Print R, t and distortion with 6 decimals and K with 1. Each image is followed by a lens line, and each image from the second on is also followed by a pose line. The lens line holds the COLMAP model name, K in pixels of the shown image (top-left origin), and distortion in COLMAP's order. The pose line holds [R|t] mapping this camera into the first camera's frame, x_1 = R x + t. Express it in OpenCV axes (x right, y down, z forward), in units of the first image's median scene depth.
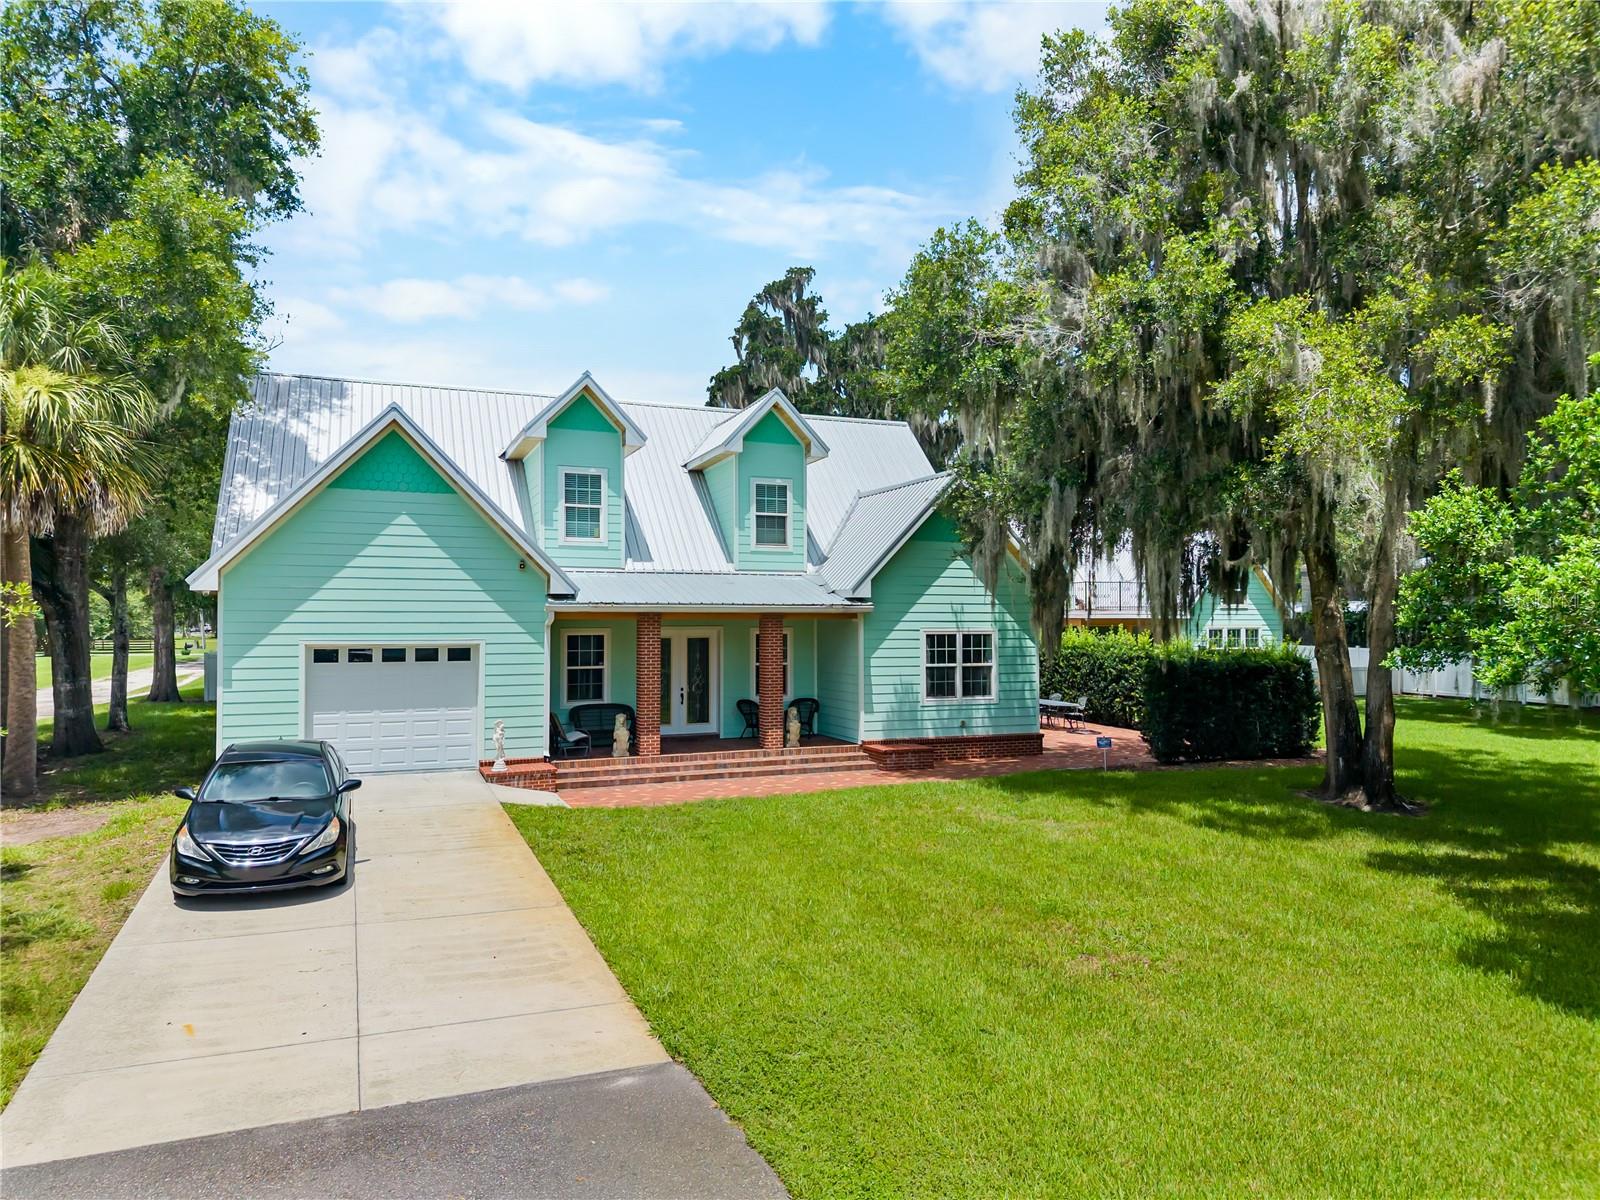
lens RADIAL K [[1070.6, 0, 796.1], [0, 1070.6, 603.5], [0, 0, 1]] dist [0.010851, -0.005709]
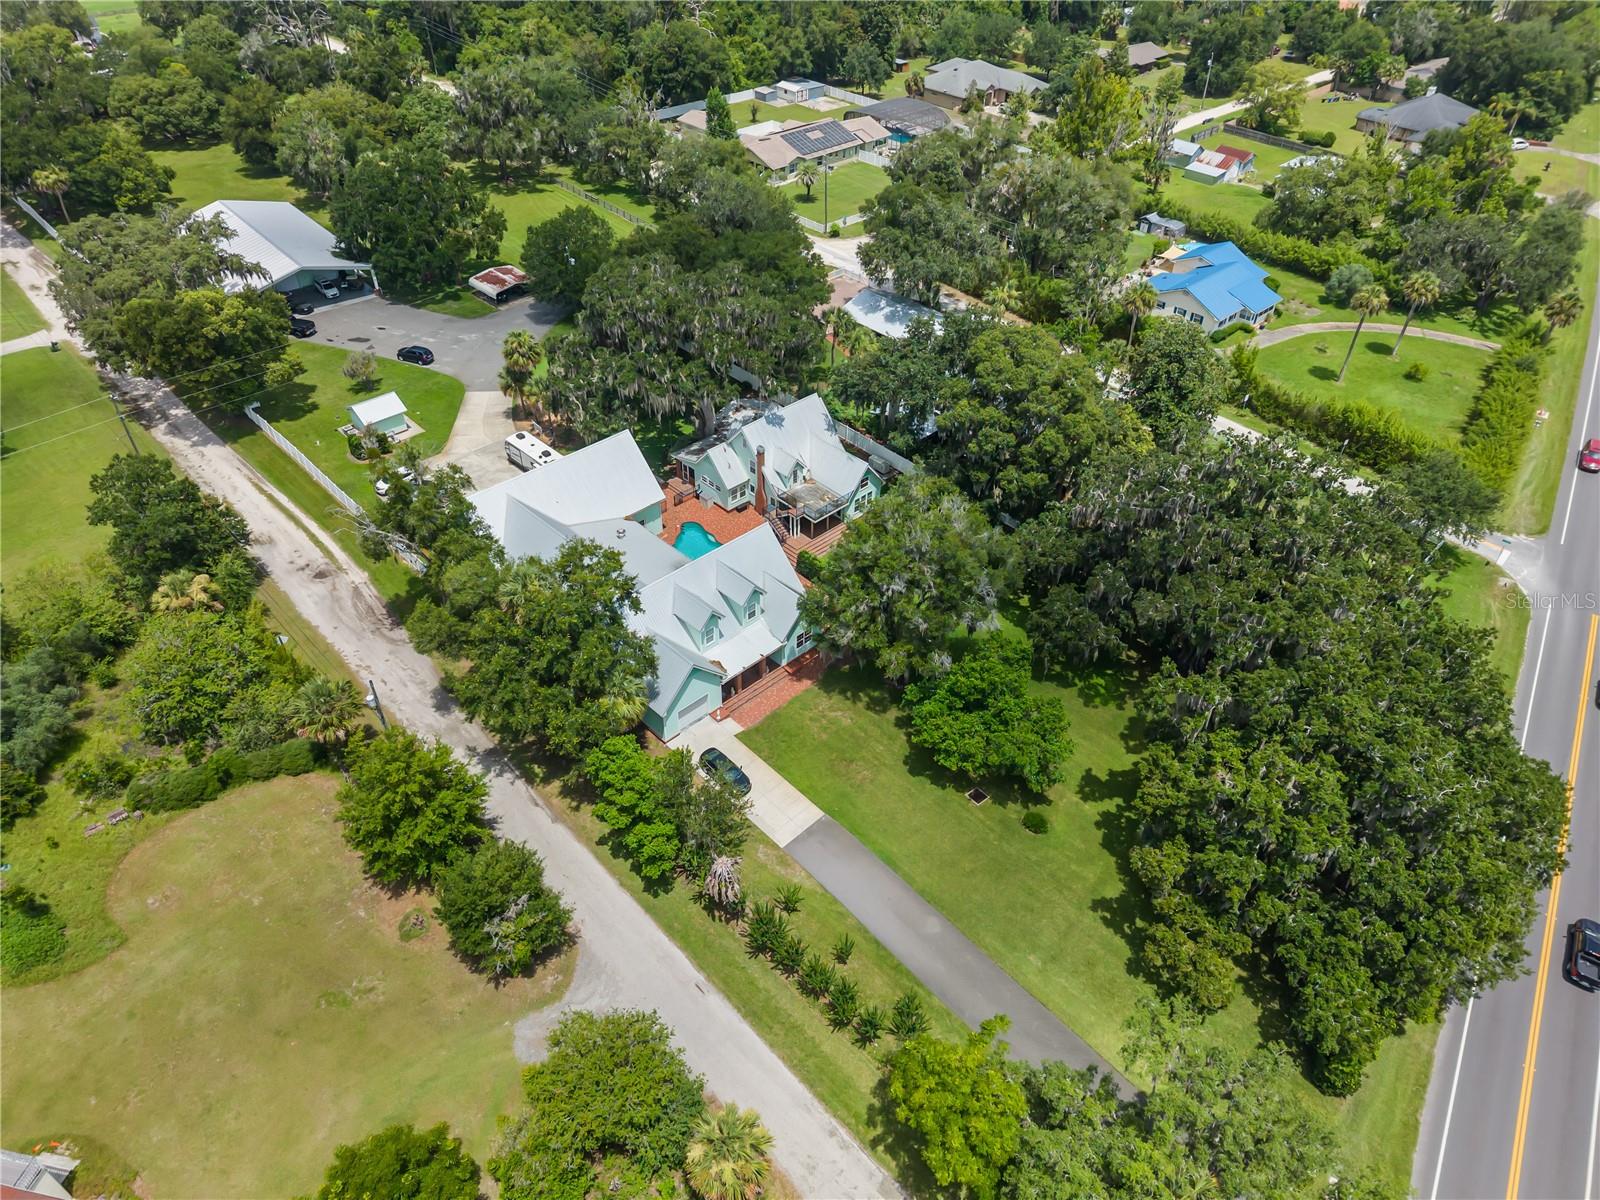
lens RADIAL K [[1059.3, 0, 800.0], [0, 1059.3, 600.0], [0, 0, 1]] dist [0.092444, -0.119792]
pose [[0.929984, -0.229910, 0.286828, -0.903418], [-0.008401, 0.766777, 0.641859, -2.447576], [-0.367503, -0.599329, 0.711159, -1.545335]]
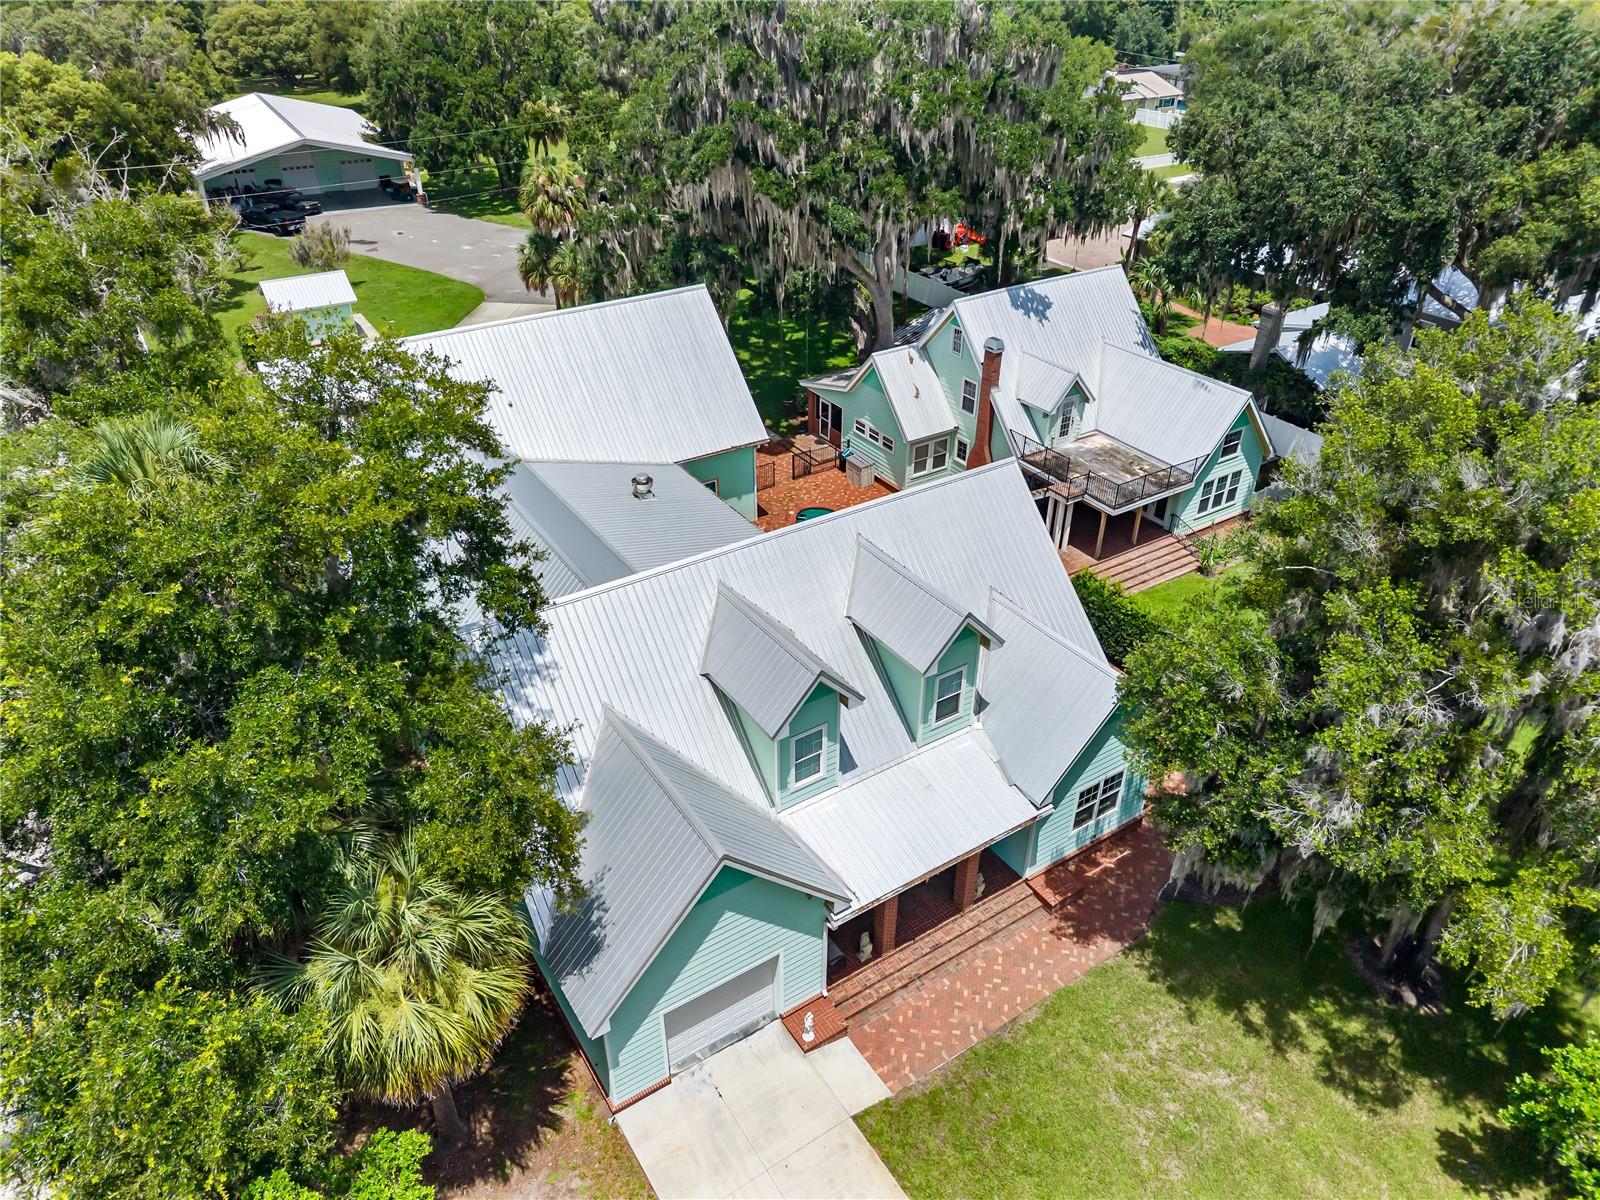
lens RADIAL K [[1070.6, 0, 796.1], [0, 1070.6, 603.5], [0, 0, 1]] dist [0.010851, -0.005709]
pose [[0.982739, -0.104577, 0.152605, -0.361771], [0.004202, 0.837300, 0.546728, -0.822304], [-0.184951, -0.536650, 0.823286, 0.187304]]
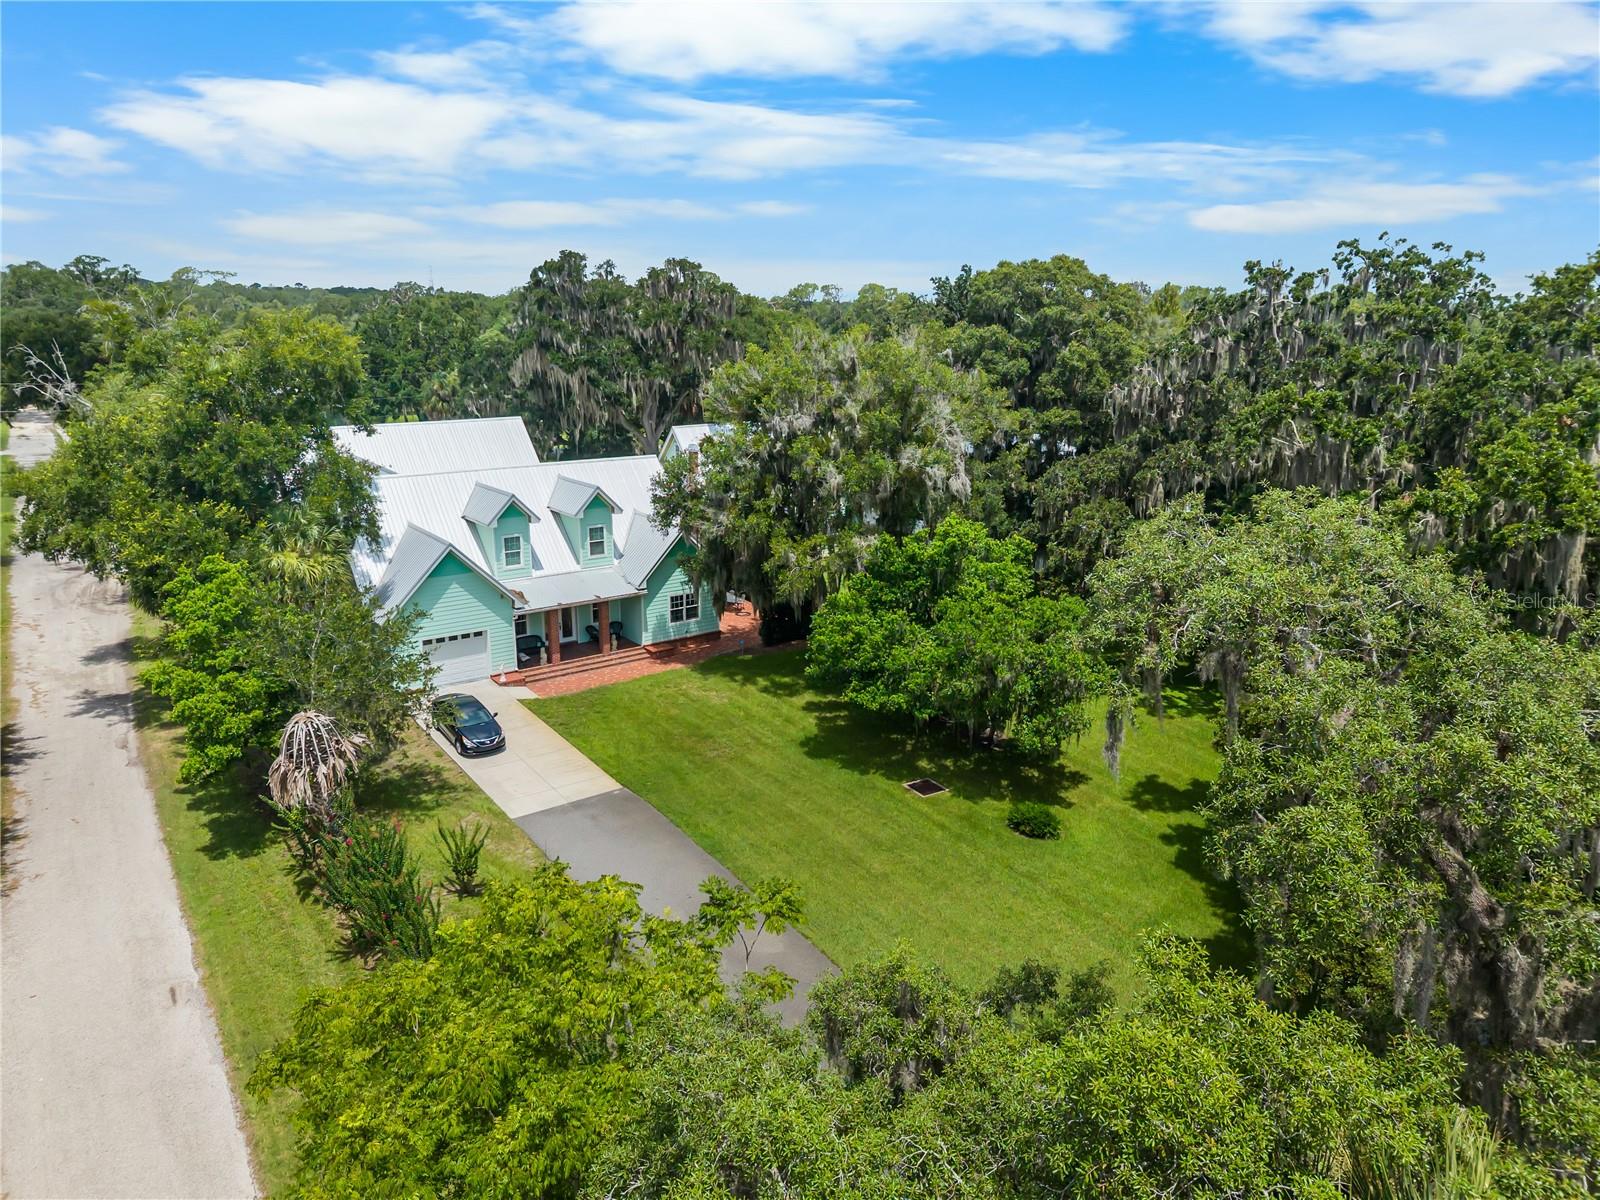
lens RADIAL K [[1070.6, 0, 796.1], [0, 1070.6, 603.5], [0, 0, 1]] dist [0.010851, -0.005709]
pose [[0.969842, -0.058422, 0.236631, -0.161355], [-0.008099, 0.962588, 0.270847, -0.586517], [-0.243602, -0.264595, 0.933085, -1.219066]]
